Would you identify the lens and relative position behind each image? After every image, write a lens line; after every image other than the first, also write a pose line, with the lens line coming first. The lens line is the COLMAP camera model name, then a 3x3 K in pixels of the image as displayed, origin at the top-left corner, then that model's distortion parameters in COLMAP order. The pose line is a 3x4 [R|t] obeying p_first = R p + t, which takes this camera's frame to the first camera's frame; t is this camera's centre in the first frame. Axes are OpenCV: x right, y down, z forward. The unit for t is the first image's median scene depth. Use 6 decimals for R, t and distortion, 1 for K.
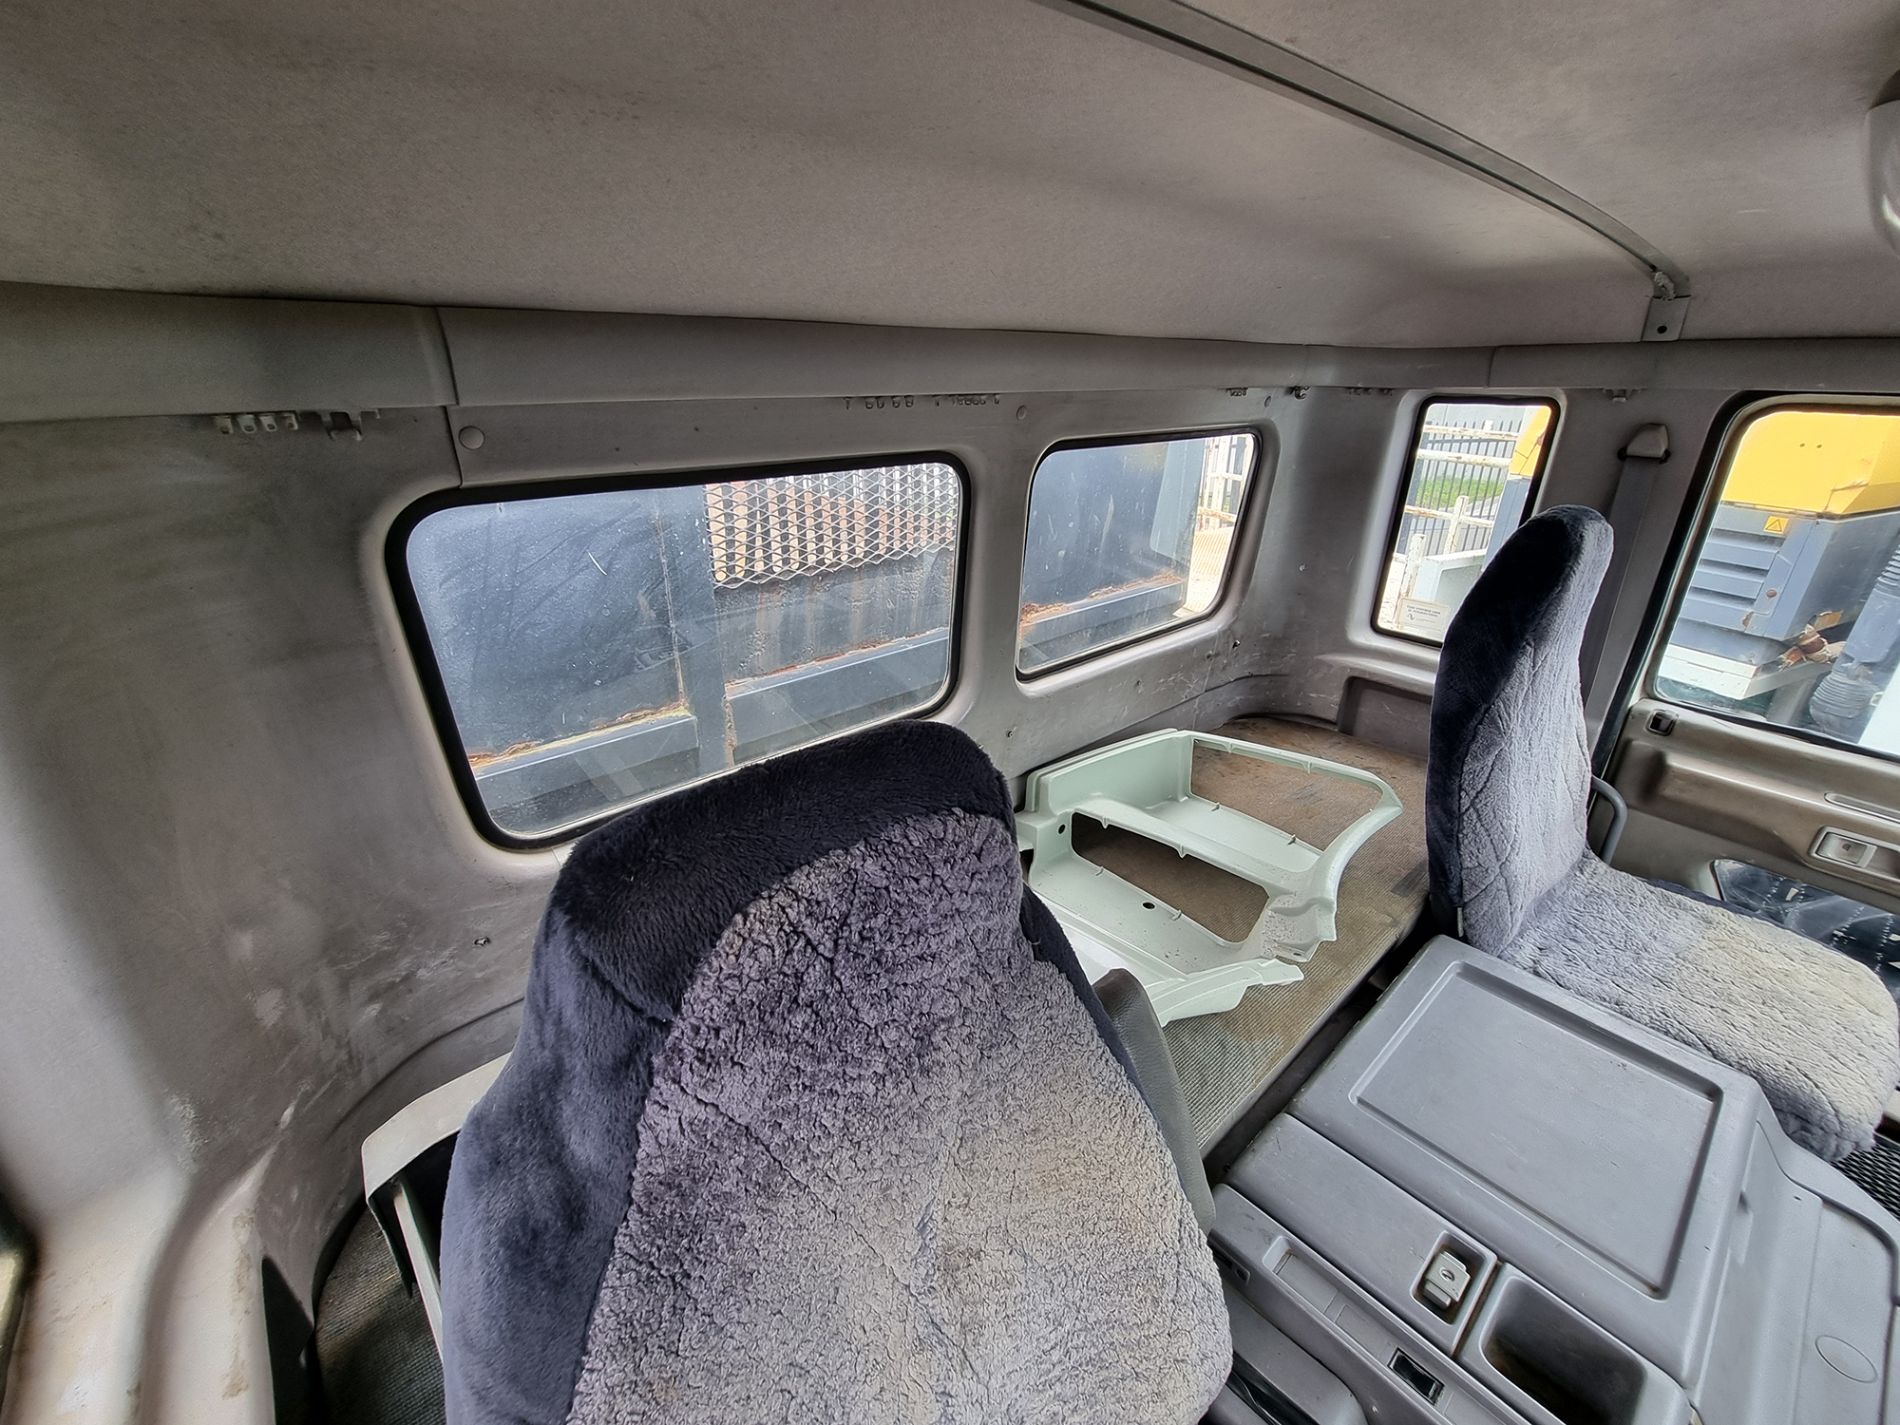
lens RADIAL K [[786.5, 0, 952.2], [0, 786.5, 714.8], [0, 0, 1]] dist [-0.000990, -0.001325]
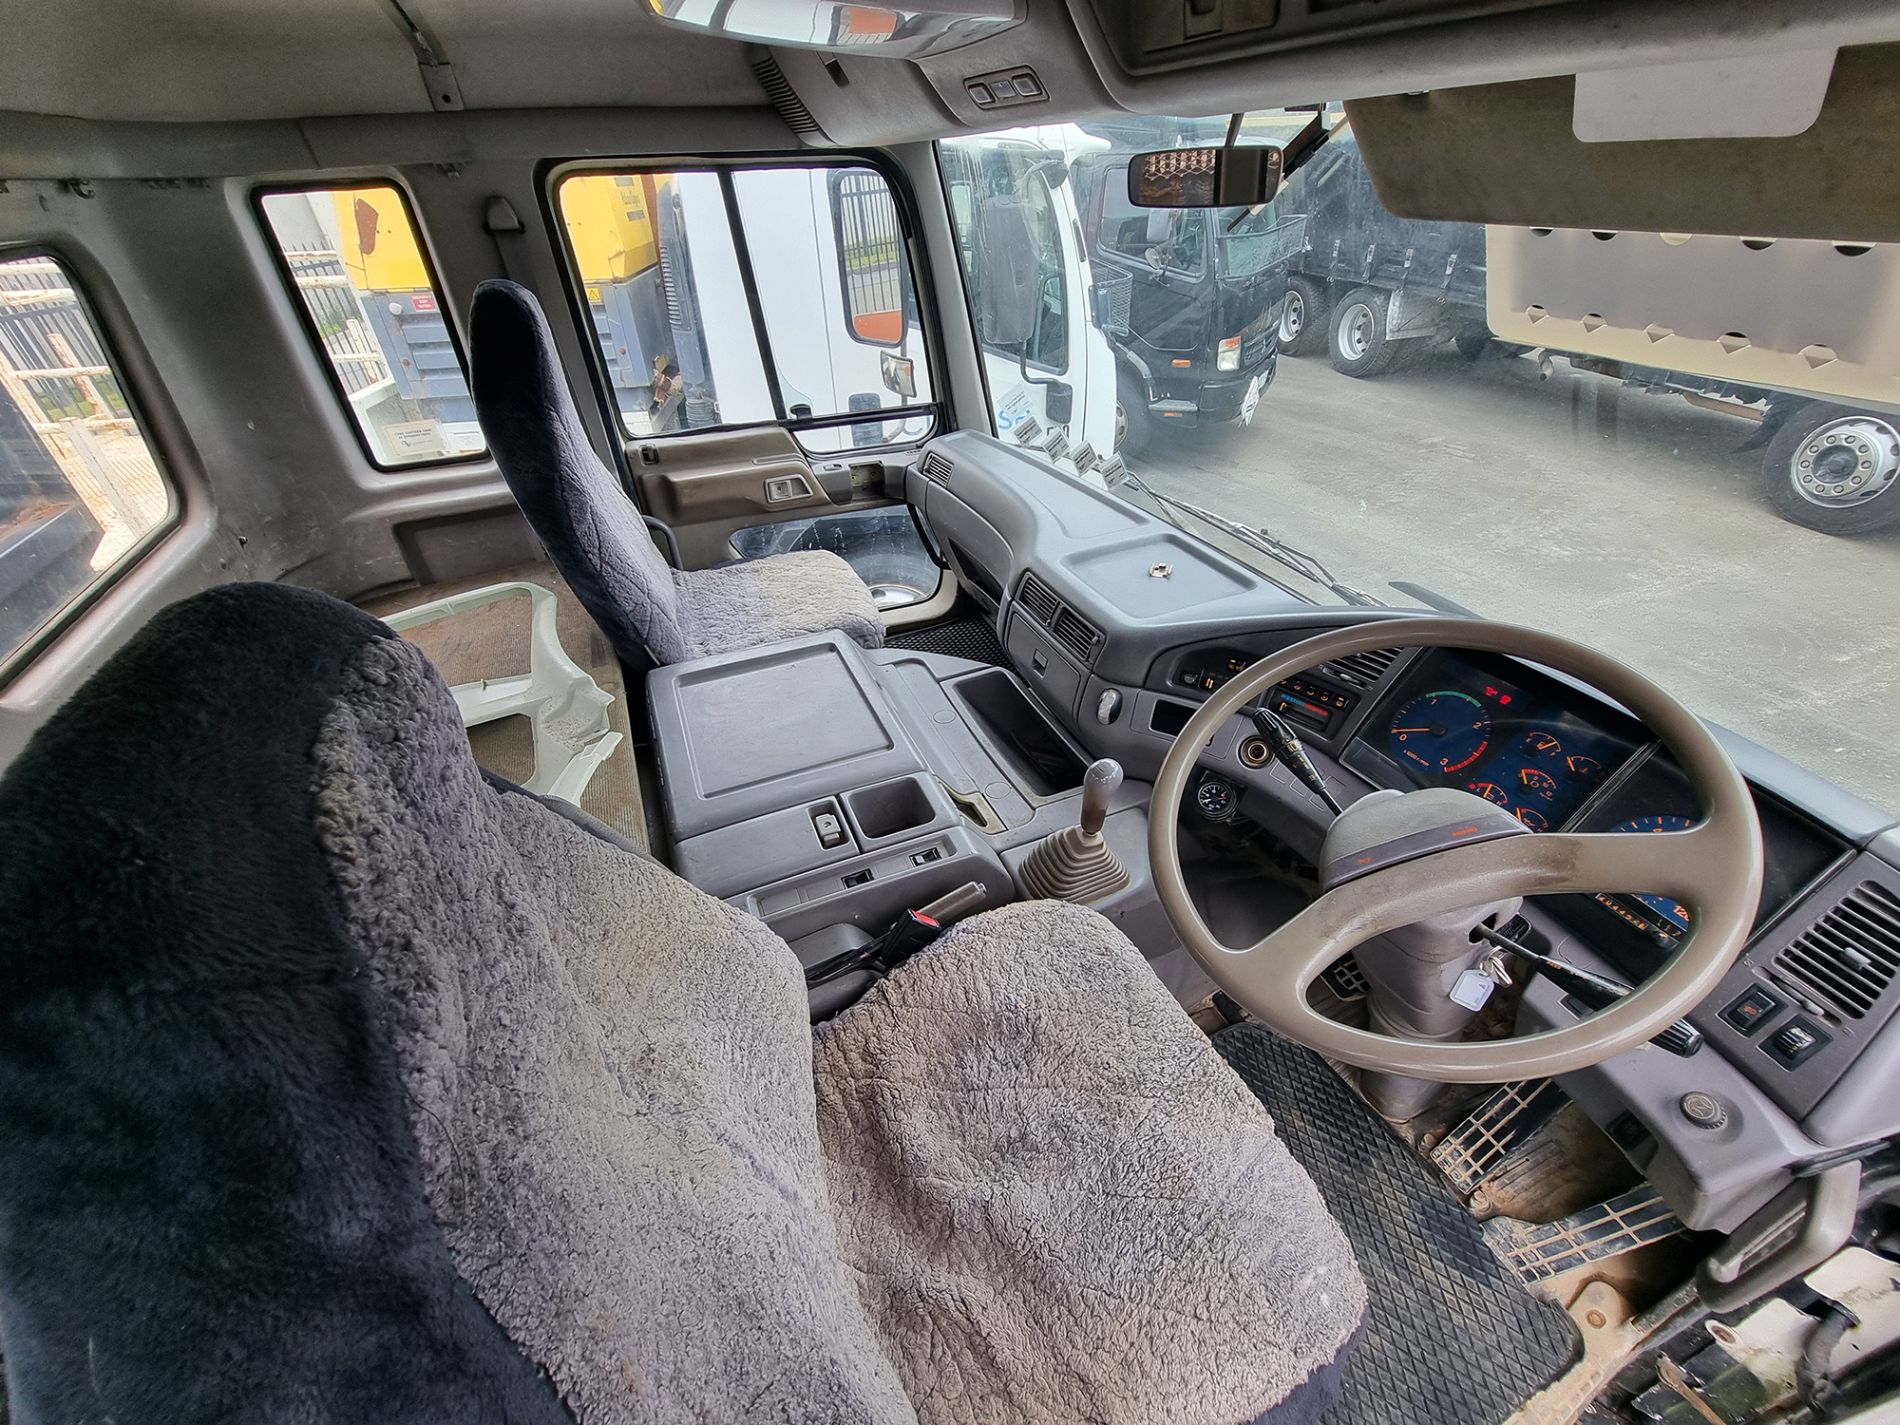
lens RADIAL K [[786.5, 0, 956.0], [0, 786.5, 716.0], [0, 0, 1]] dist [-0.000990, -0.001325]
pose [[0.324619, -0.560724, 0.761716, -0.144127], [0.416504, 0.807787, 0.417138, 0.029497], [-0.849204, 0.181847, 0.495767, 0.029785]]
